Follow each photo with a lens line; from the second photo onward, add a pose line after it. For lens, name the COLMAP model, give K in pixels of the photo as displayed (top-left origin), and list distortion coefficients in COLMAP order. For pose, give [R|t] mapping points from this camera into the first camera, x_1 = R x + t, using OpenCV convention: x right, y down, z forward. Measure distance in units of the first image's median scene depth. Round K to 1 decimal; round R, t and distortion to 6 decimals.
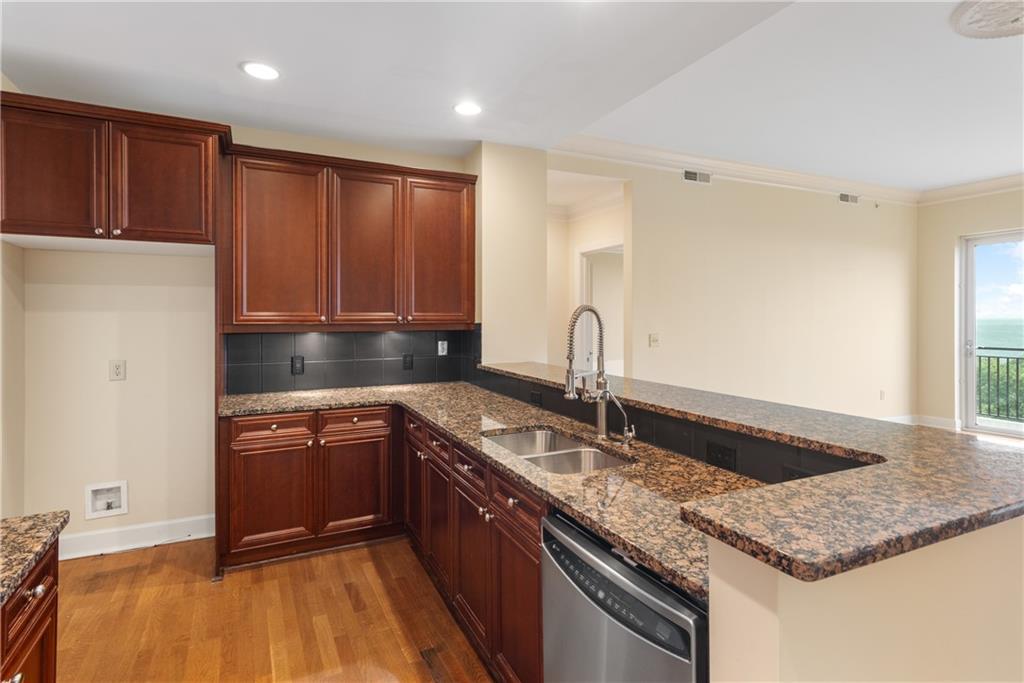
lens RADIAL K [[511.9, 0, 525.2], [0, 511.9, 318.1], [0, 0, 1]] dist [0.019777, -0.001763]
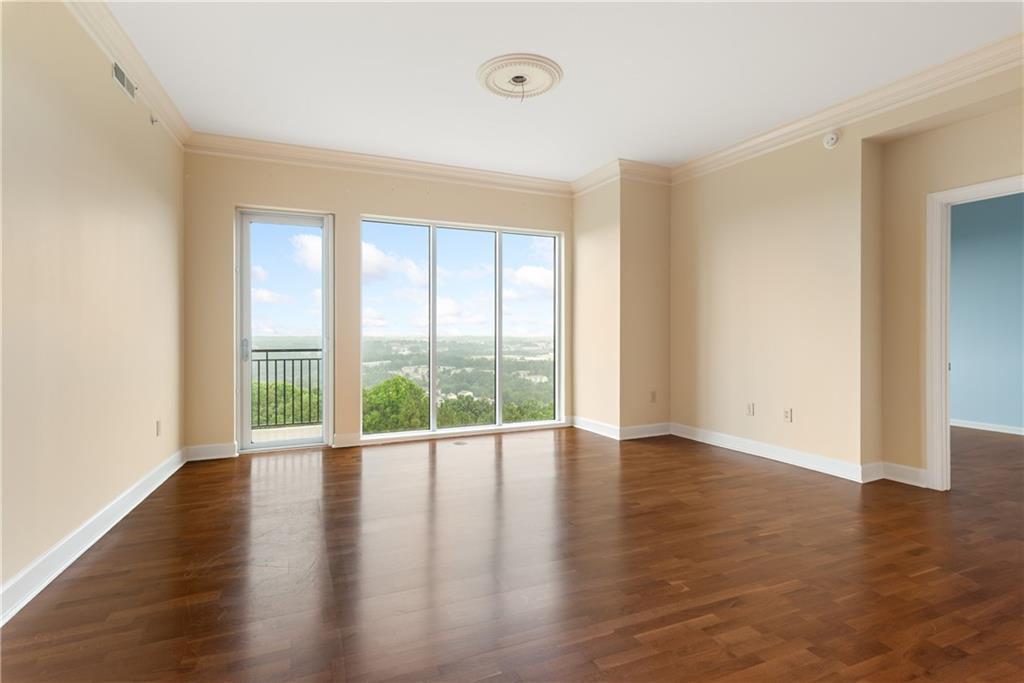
lens RADIAL K [[511.9, 0, 507.2], [0, 511.9, 339.8], [0, 0, 1]] dist [0.019777, -0.001763]
pose [[0.094981, -0.014721, 0.995370, 0.108589], [0.003164, 0.999890, 0.014486, 0.036956], [-0.995474, 0.001773, 0.095017, 0.562000]]
